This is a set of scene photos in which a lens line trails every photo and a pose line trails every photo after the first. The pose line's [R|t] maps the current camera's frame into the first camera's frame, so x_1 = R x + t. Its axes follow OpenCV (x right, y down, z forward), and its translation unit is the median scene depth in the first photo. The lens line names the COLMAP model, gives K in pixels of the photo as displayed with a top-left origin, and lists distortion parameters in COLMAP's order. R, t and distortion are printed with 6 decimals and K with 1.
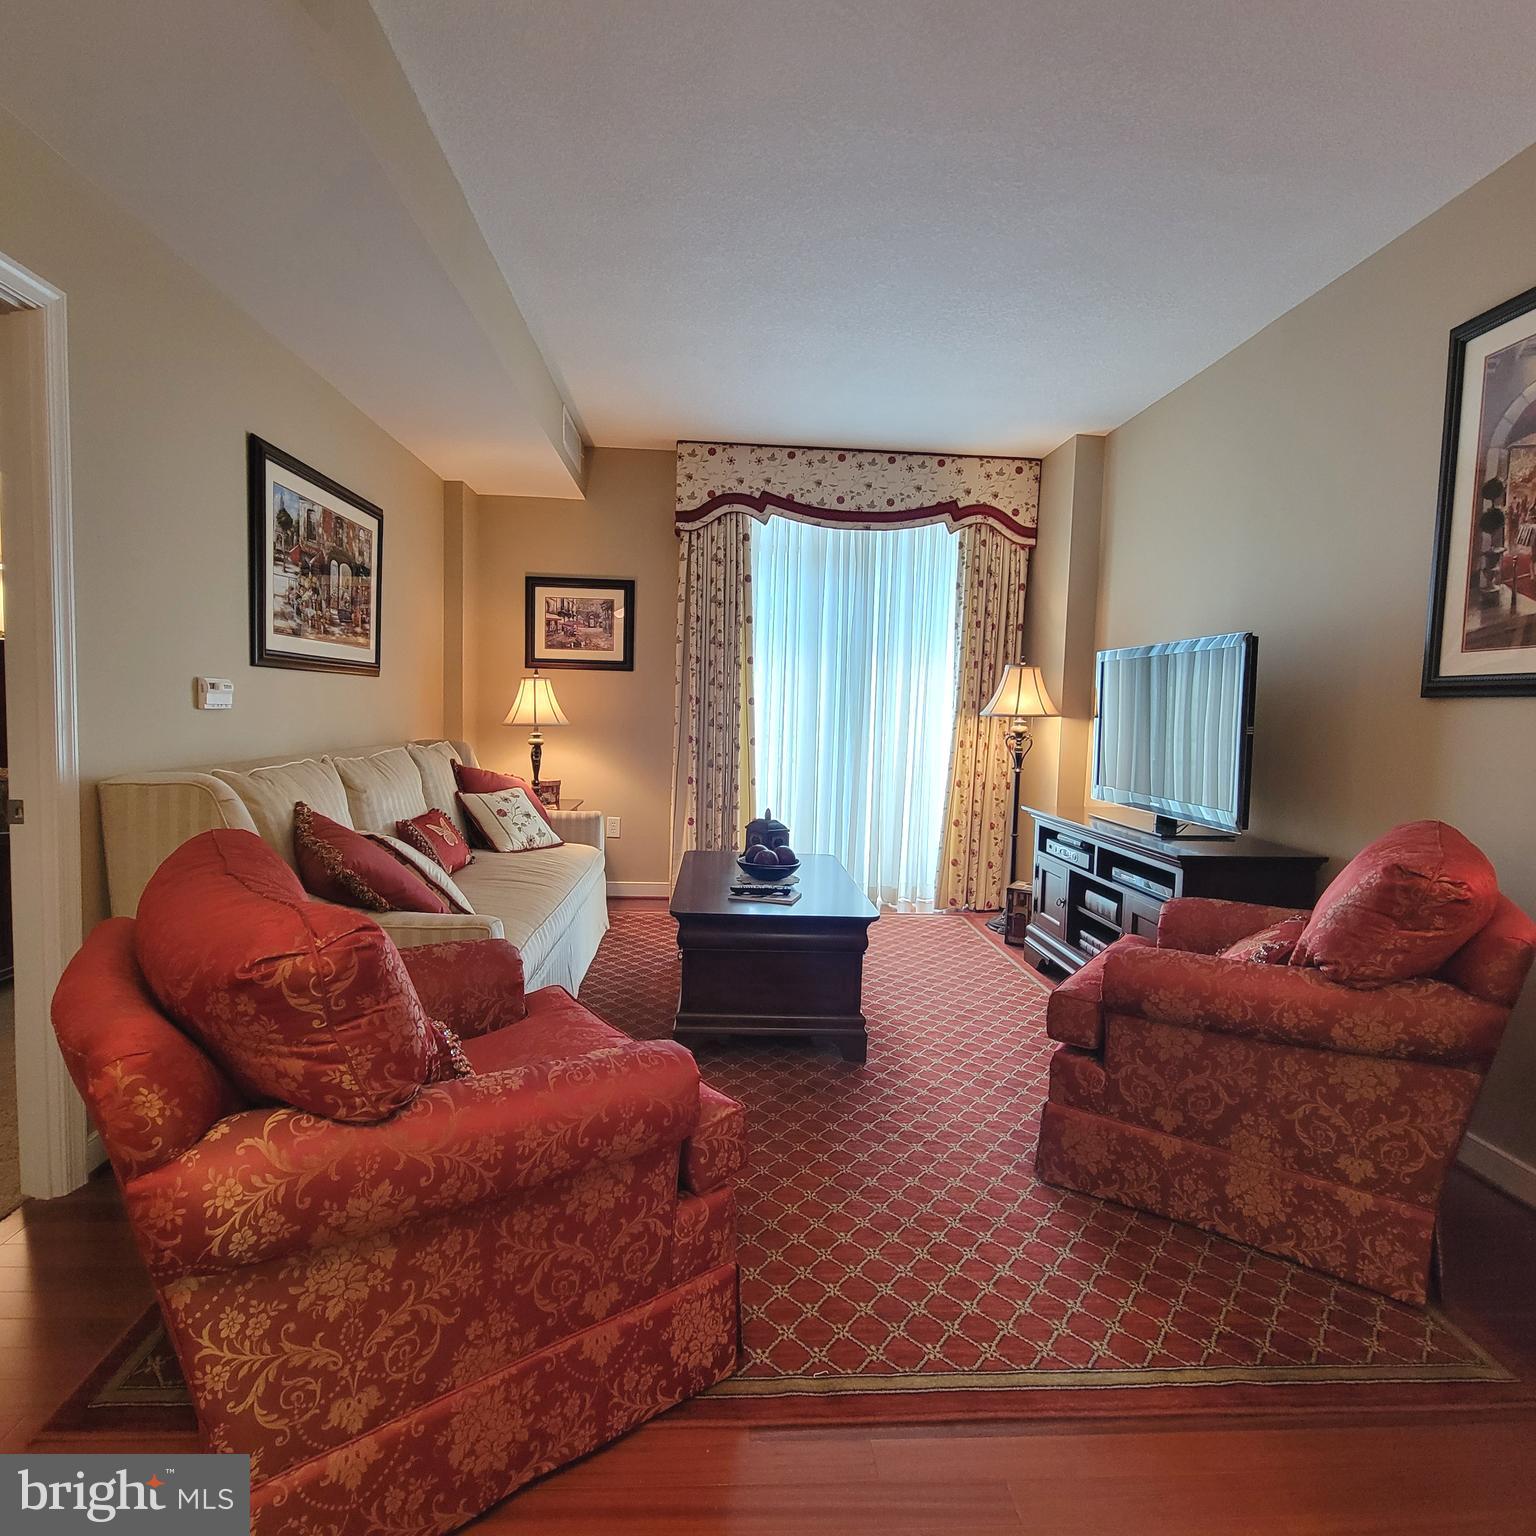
lens RADIAL K [[835.9, 0, 759.6], [0, 835.9, 763.0], [0, 0, 1]] dist [-0.001060, 0.000198]
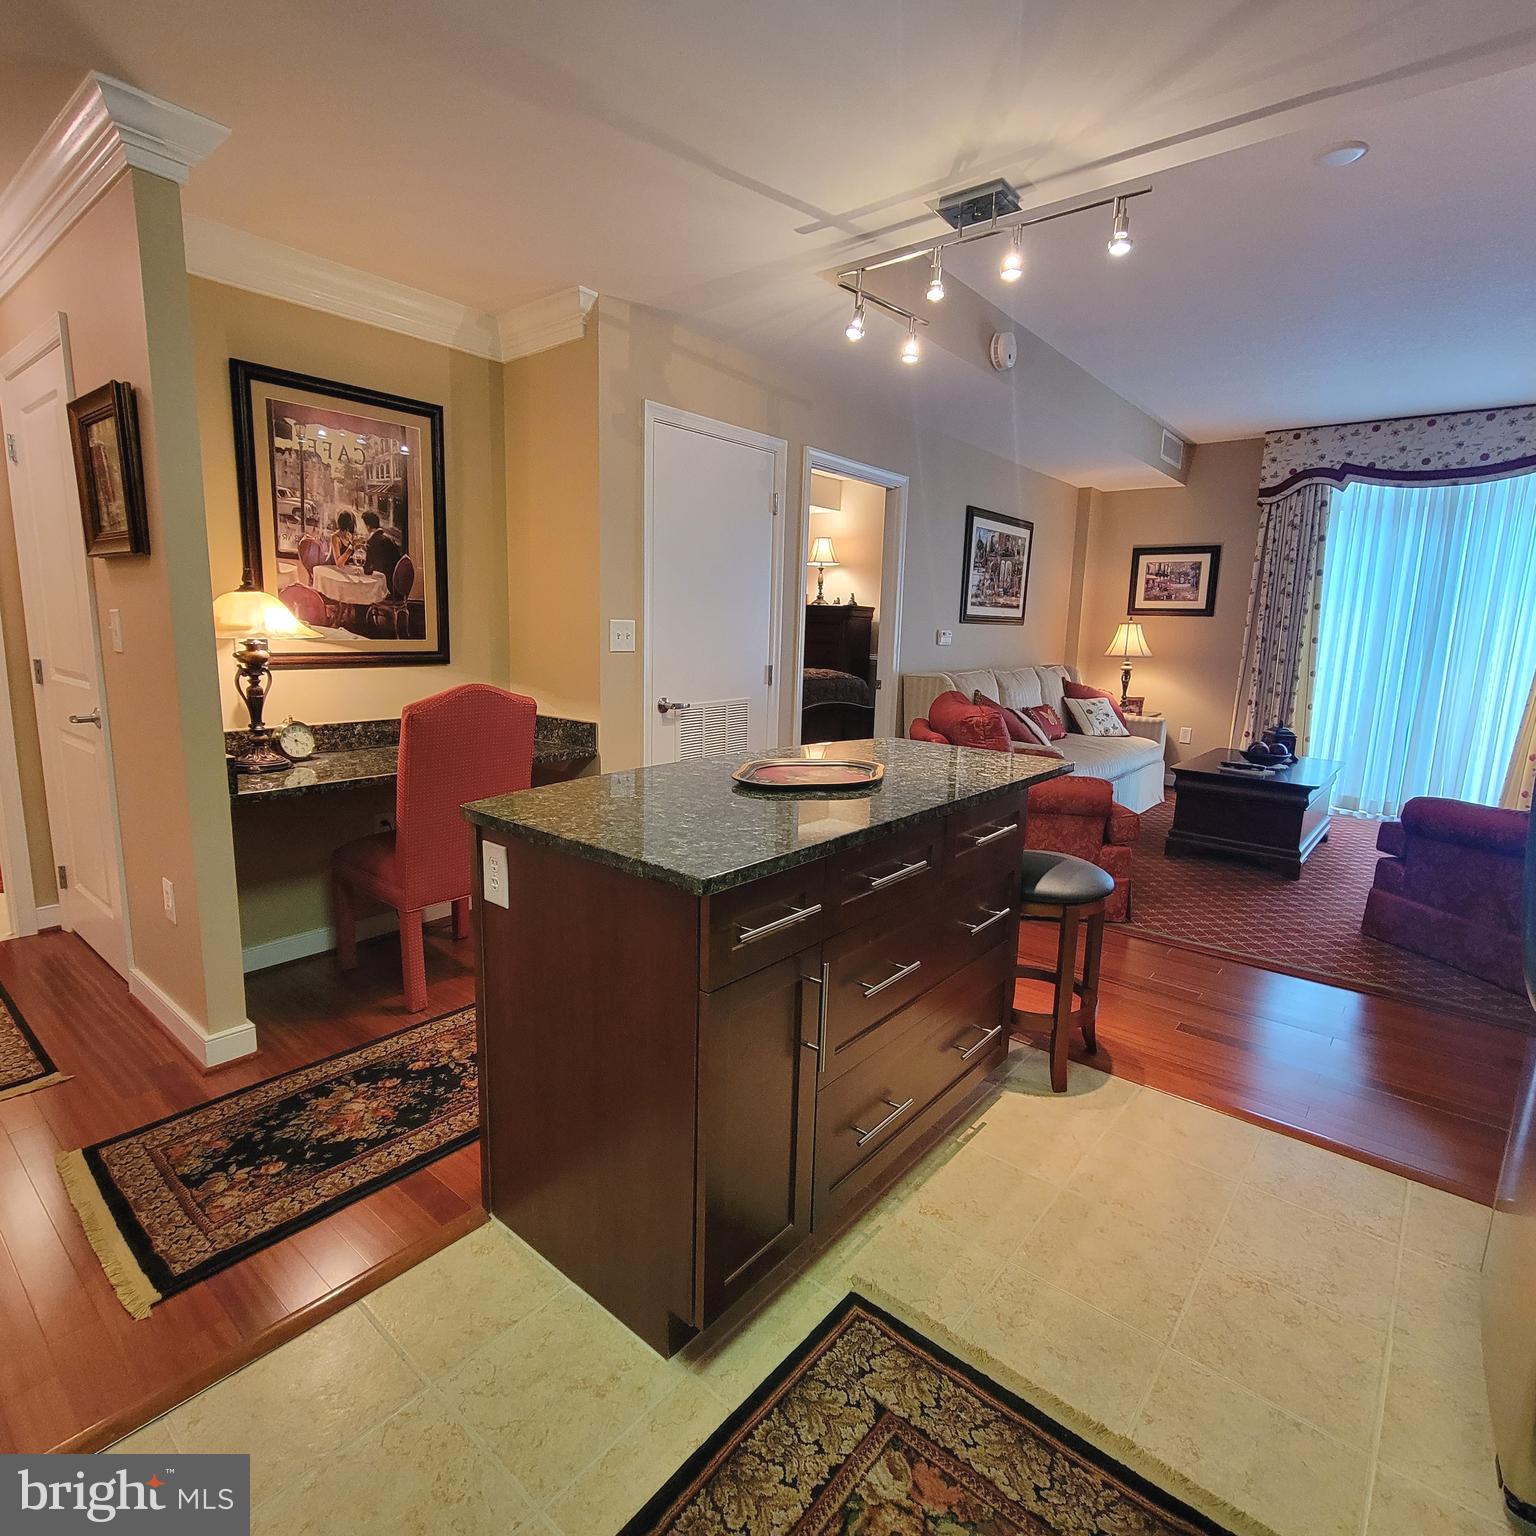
lens RADIAL K [[835.9, 0, 759.8], [0, 835.9, 762.7], [0, 0, 1]] dist [-0.001060, 0.000198]
pose [[0.732696, 0.104361, -0.672507, 0.284391], [-0.050969, 0.993812, 0.098691, 0.029232], [0.678645, -0.038034, 0.733481, -0.542443]]
